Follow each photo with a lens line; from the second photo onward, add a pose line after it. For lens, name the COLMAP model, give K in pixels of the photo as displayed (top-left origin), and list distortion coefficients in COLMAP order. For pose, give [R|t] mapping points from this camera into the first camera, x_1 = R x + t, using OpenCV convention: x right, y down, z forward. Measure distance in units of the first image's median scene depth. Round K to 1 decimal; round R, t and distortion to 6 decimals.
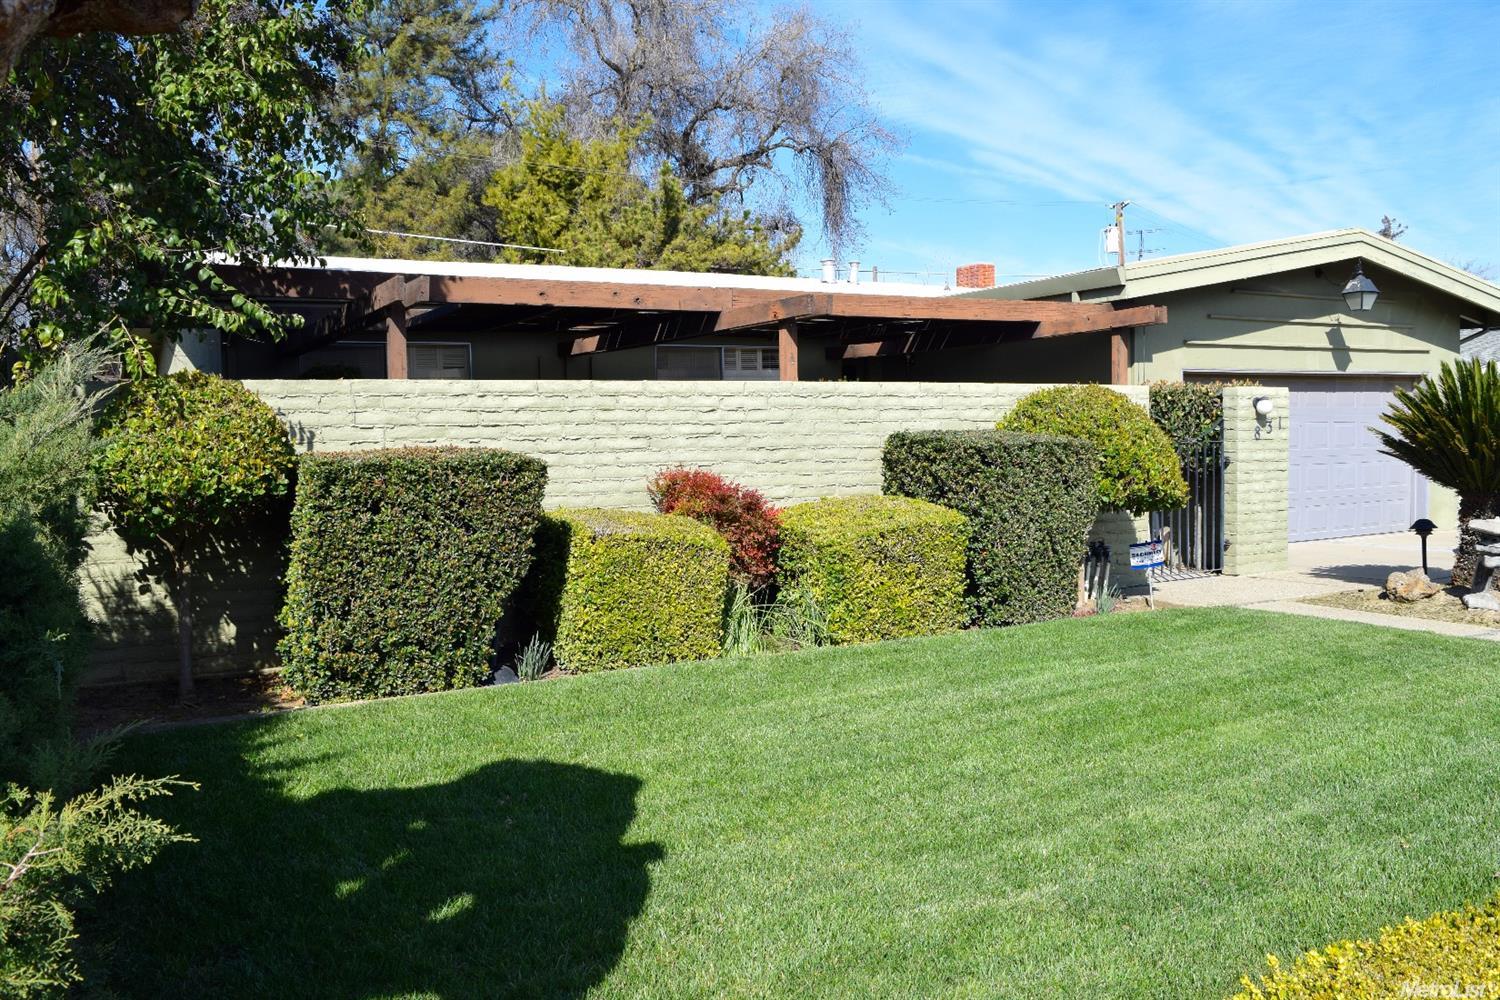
lens RADIAL K [[1318.4, 0, 750.2], [0, 1318.4, 501.4], [0, 0, 1]] dist [-0.001358, -0.000143]
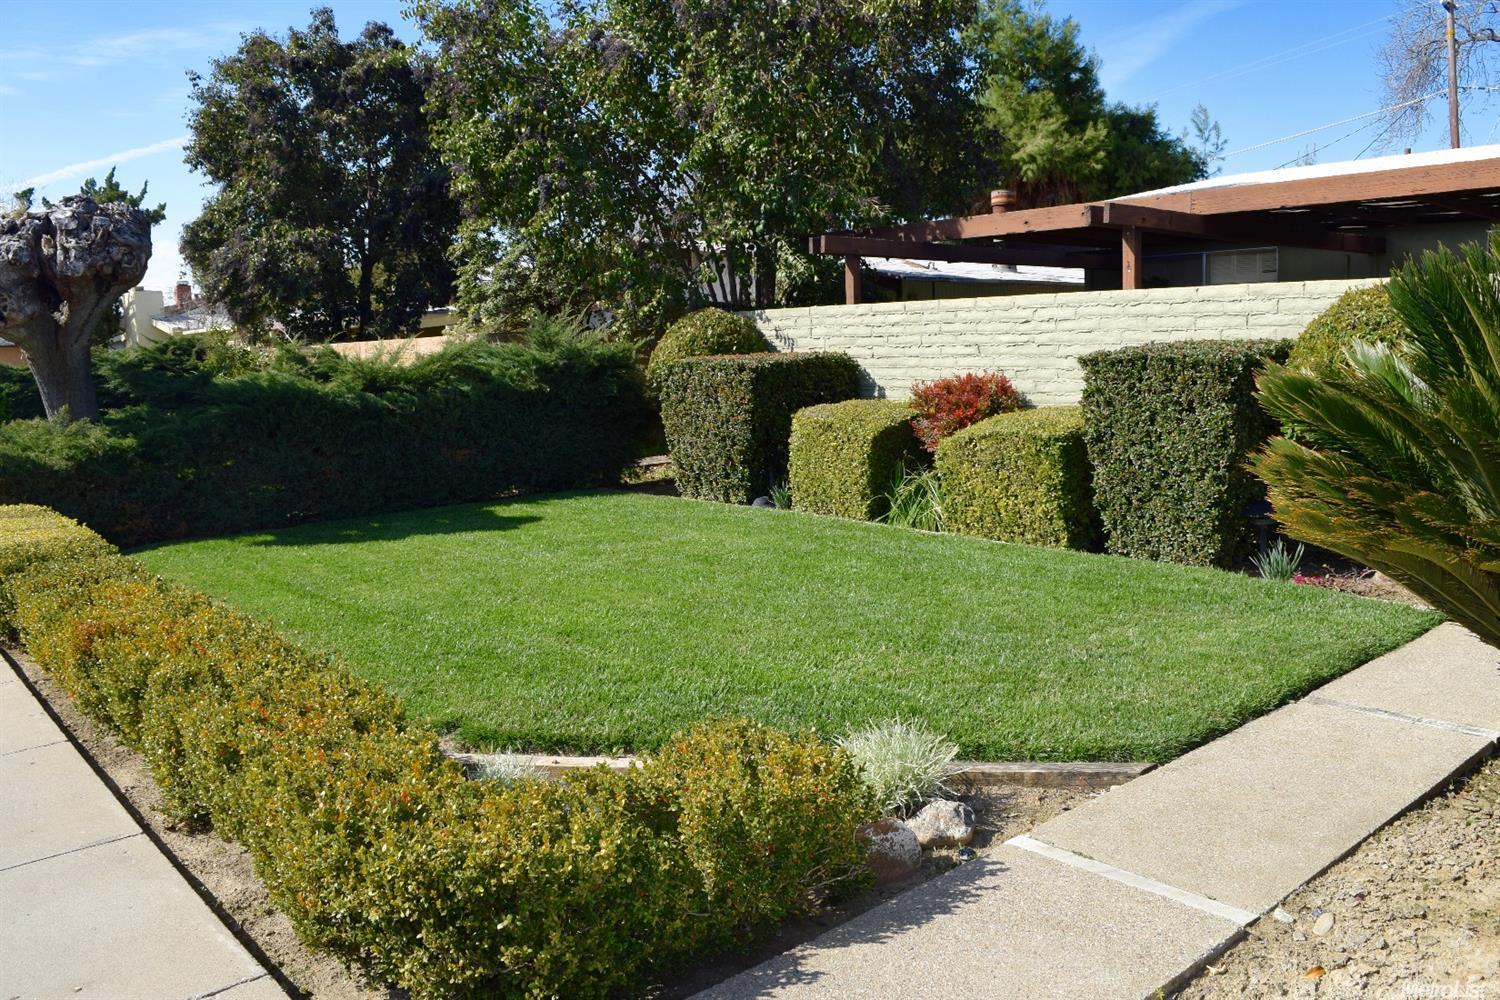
lens RADIAL K [[1174.7, 0, 750.2], [0, 1174.7, 498.8], [0, 0, 1]] dist [-0.096348, 0.021769]
pose [[0.130417, 0.143341, -0.981043, 0.950170], [-0.029073, 0.989621, 0.140729, -0.053966], [0.991033, 0.010169, 0.133231, 0.657478]]
